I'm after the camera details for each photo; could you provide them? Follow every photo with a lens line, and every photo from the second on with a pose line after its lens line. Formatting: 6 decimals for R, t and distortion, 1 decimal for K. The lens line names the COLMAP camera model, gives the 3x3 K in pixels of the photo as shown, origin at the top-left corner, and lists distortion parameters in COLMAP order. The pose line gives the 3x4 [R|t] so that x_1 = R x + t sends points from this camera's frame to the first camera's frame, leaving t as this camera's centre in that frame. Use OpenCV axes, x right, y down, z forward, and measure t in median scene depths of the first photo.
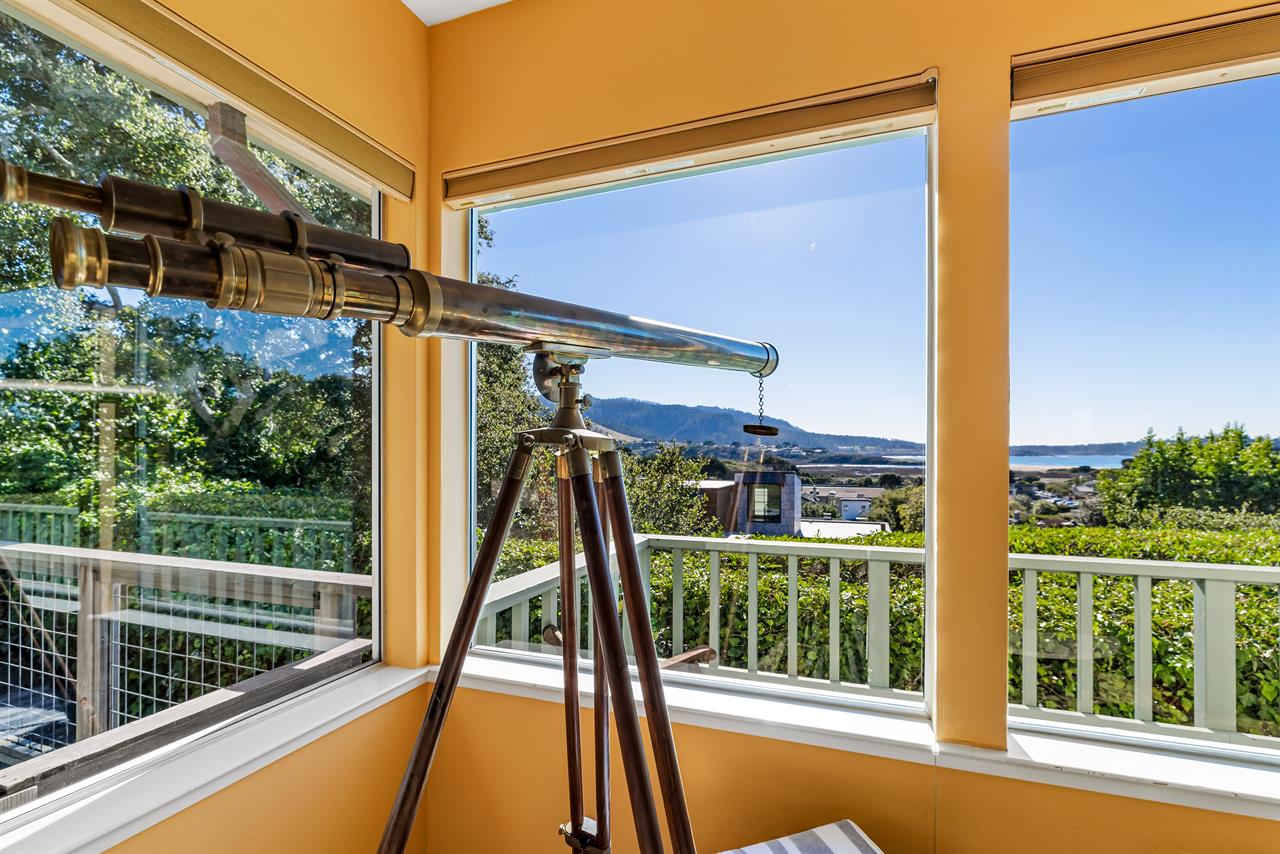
lens RADIAL K [[577.8, 0, 652.4], [0, 577.8, 451.6], [0, 0, 1]] dist [0.000258, 0.000041]
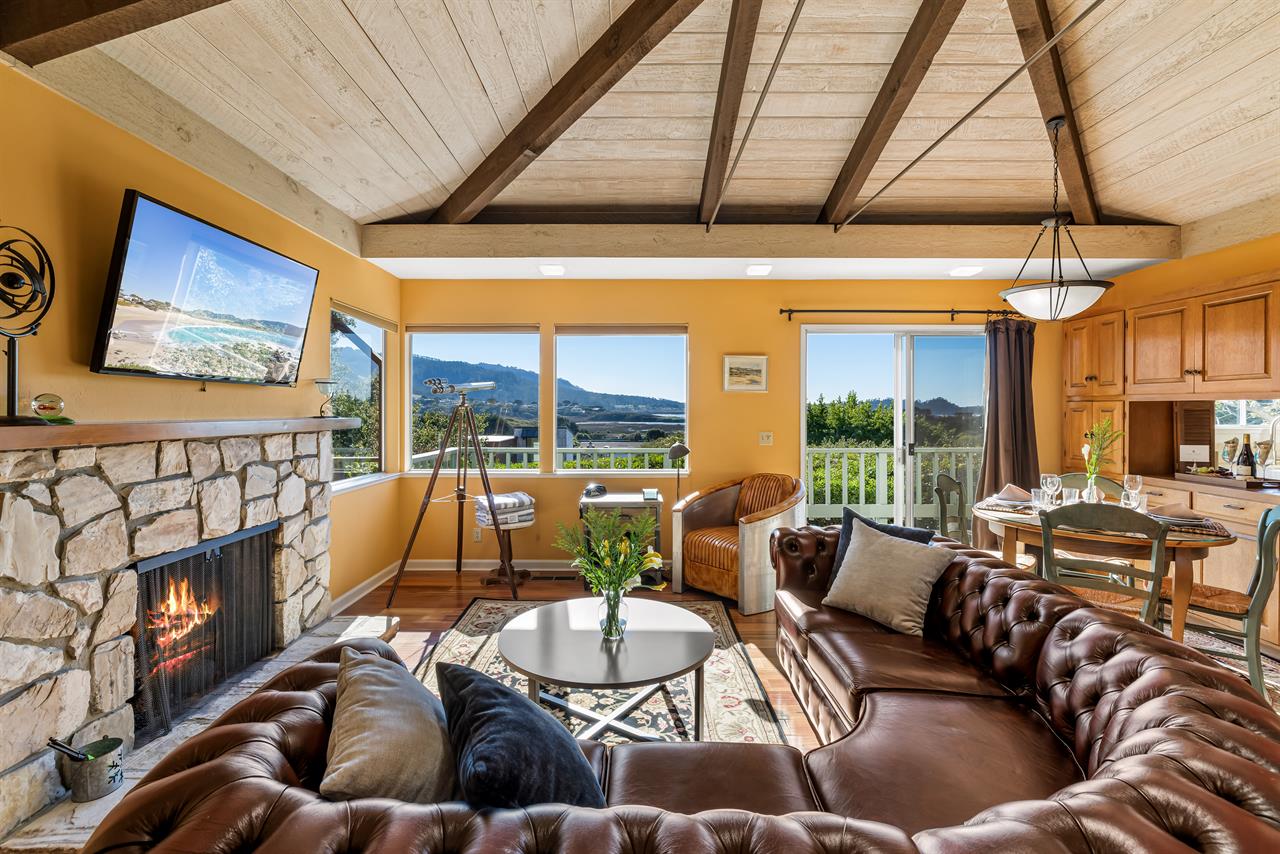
lens RADIAL K [[563.8, 0, 635.4], [0, 563.8, 410.0], [0, 0, 1]] dist [-0.003171, 0.000611]
pose [[0.940161, 0.003929, 0.340708, -0.016909], [-0.004232, 0.999991, 0.000144, -0.000008], [-0.340705, -0.001578, 0.940169, -0.187713]]
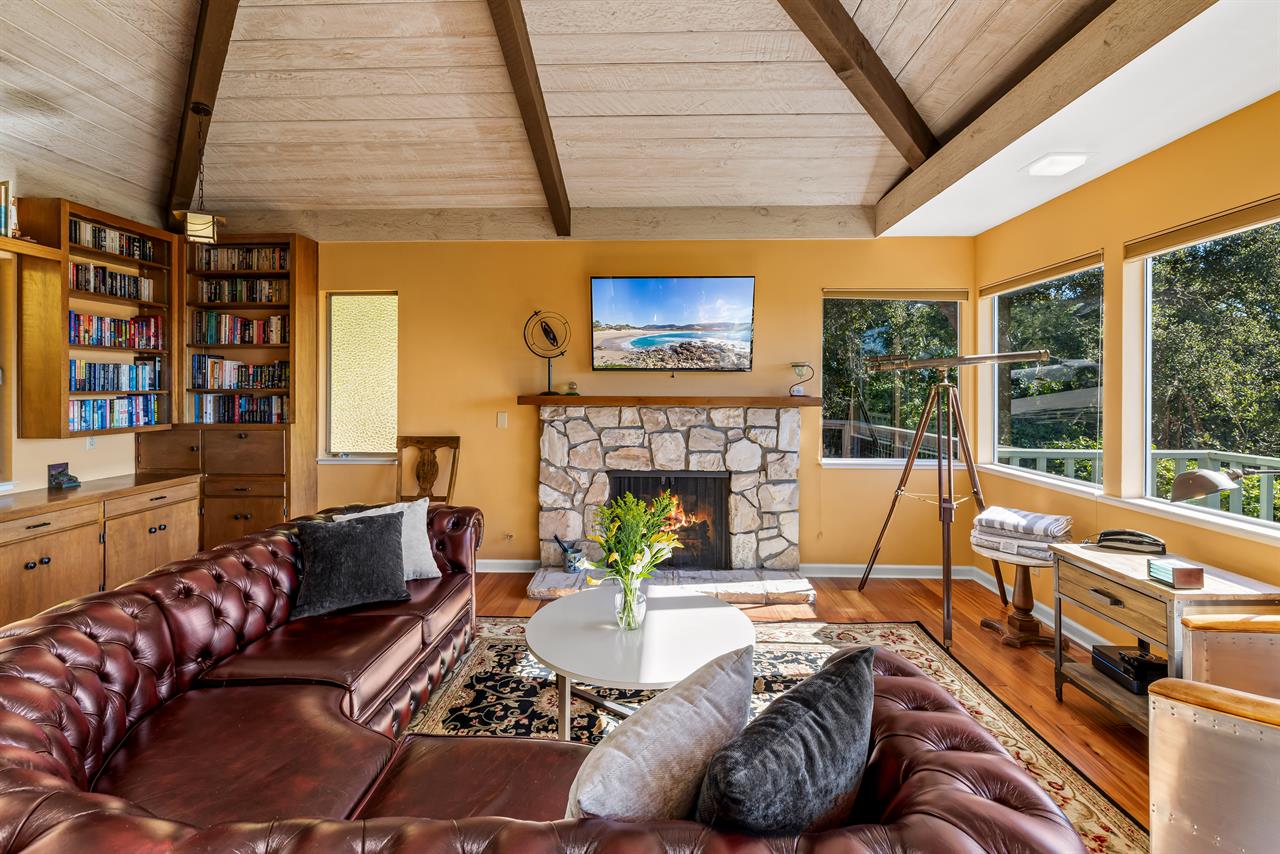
lens RADIAL K [[570.7, 0, 638.6], [0, 570.7, 386.8], [0, 0, 1]] dist [-0.003127, 0.000575]
pose [[0.310184, -0.000085, -0.950676, 0.131861], [-0.002197, 0.999997, -0.000806, -0.000354], [0.950674, 0.002339, 0.310183, -0.106282]]
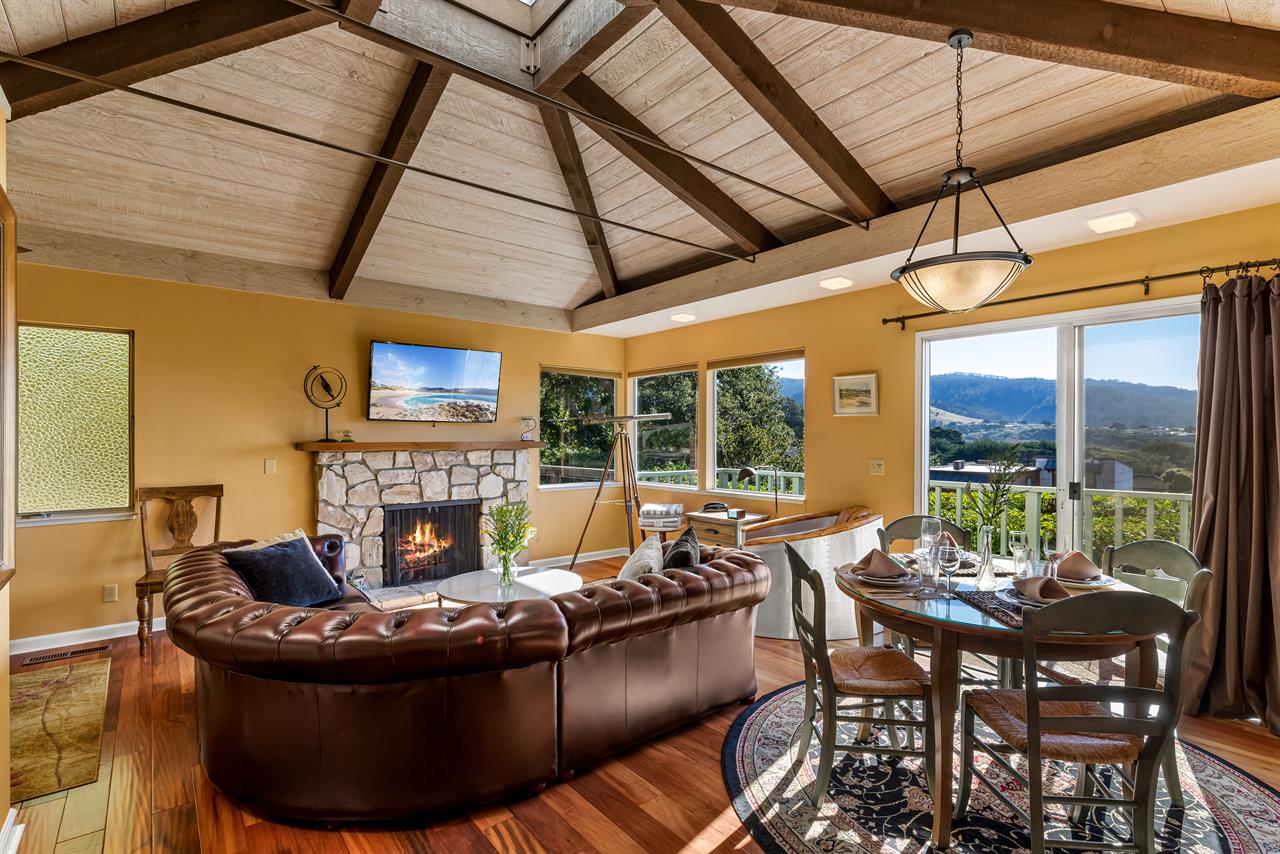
lens RADIAL K [[600.7, 0, 654.3], [0, 600.7, 439.4], [0, 0, 1]] dist [-0.004205, 0.000598]
pose [[0.866441, 0.003783, -0.499265, 0.160100], [-0.000138, 0.999973, 0.007338, -0.000219], [0.499279, -0.006288, 0.866418, -0.218028]]
